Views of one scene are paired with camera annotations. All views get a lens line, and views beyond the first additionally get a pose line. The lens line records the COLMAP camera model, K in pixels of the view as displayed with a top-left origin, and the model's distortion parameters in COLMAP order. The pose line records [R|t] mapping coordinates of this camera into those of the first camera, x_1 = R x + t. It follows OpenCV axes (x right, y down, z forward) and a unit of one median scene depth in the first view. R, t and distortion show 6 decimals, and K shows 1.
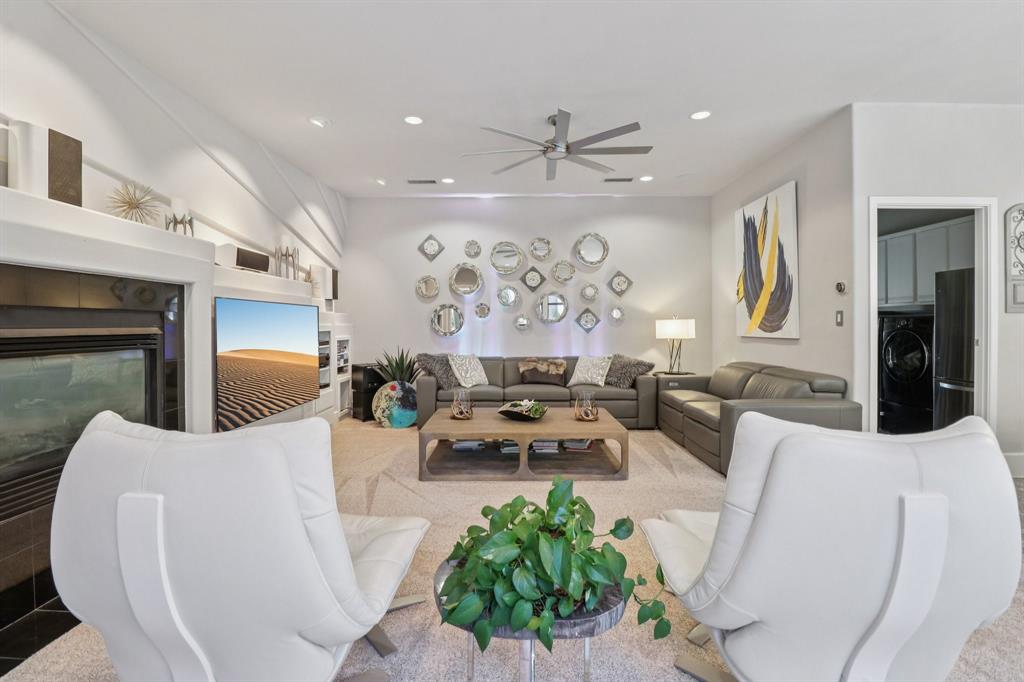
lens RADIAL K [[469.8, 0, 506.6], [0, 469.8, 325.2], [0, 0, 1]] dist [-0.001132, -0.017105]
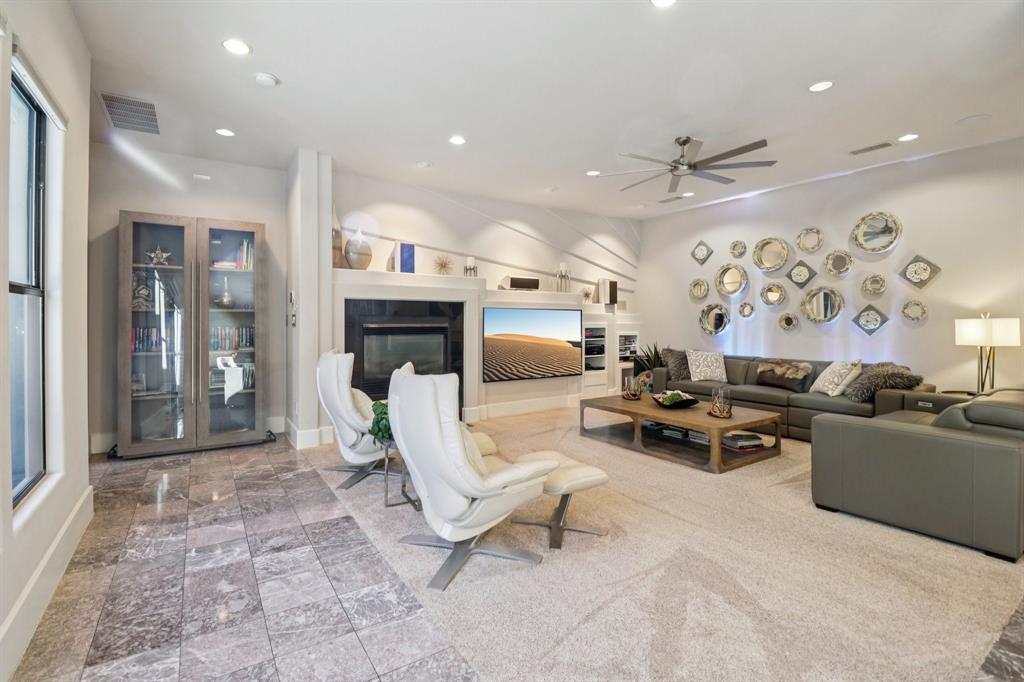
lens RADIAL K [[469.8, 0, 506.6], [0, 469.8, 325.2], [0, 0, 1]] dist [-0.001132, -0.017105]
pose [[0.563850, 0.009209, -0.825826, 0.525662], [-0.004472, 0.999957, 0.008097, -0.004562], [0.825865, -0.000872, 0.563867, 0.017032]]
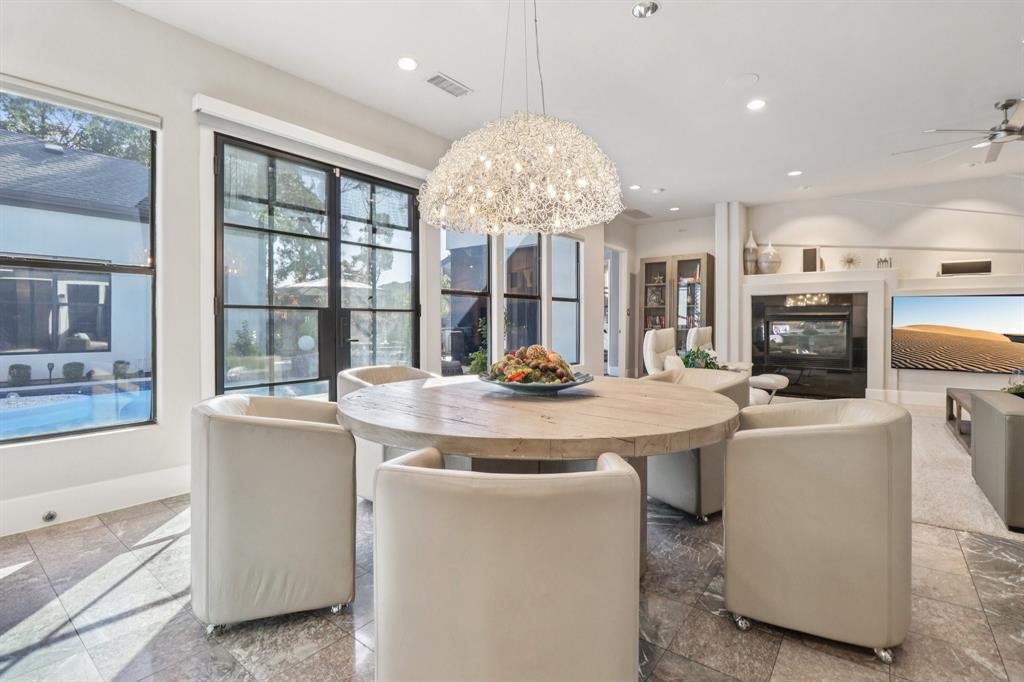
lens RADIAL K [[469.8, 0, 506.6], [0, 469.8, 325.2], [0, 0, 1]] dist [-0.001132, -0.017105]
pose [[-0.602929, 0.003906, -0.797785, 1.022930], [-0.001711, 0.999979, 0.006189, 0.025853], [0.797793, 0.005097, -0.602910, 0.485707]]
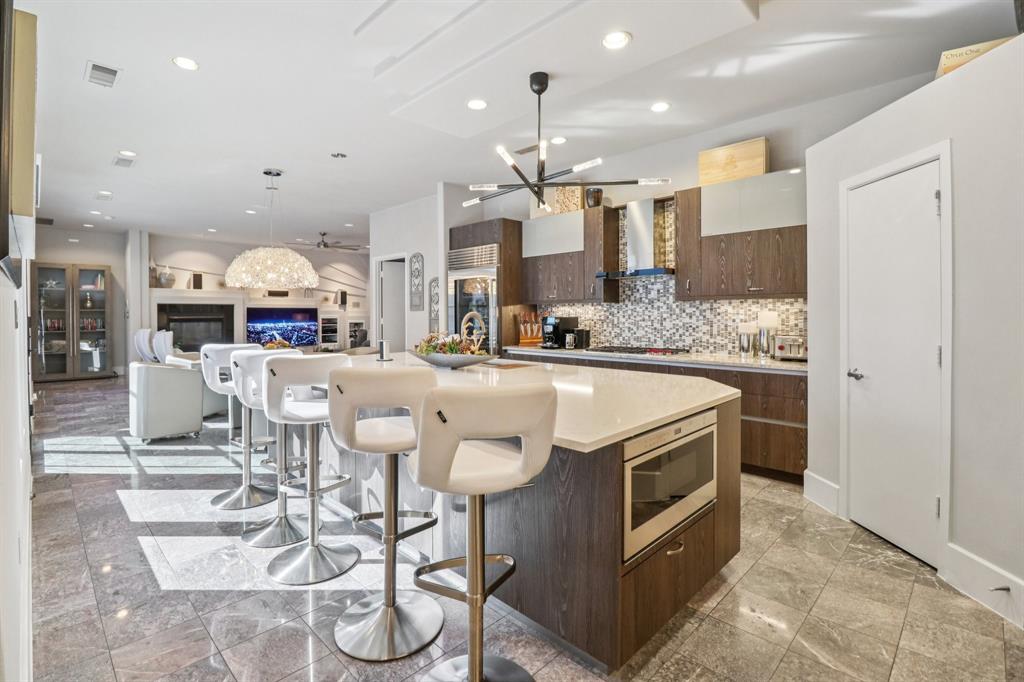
lens RADIAL K [[485.4, 0, 512.5], [0, 485.4, 318.0], [0, 0, 1]] dist [0.001648, -0.018733]
pose [[0.724615, 0.000334, -0.689154, 1.735952], [0.004743, 0.999974, 0.005471, 0.002369], [0.689137, -0.007233, 0.724595, -0.116324]]
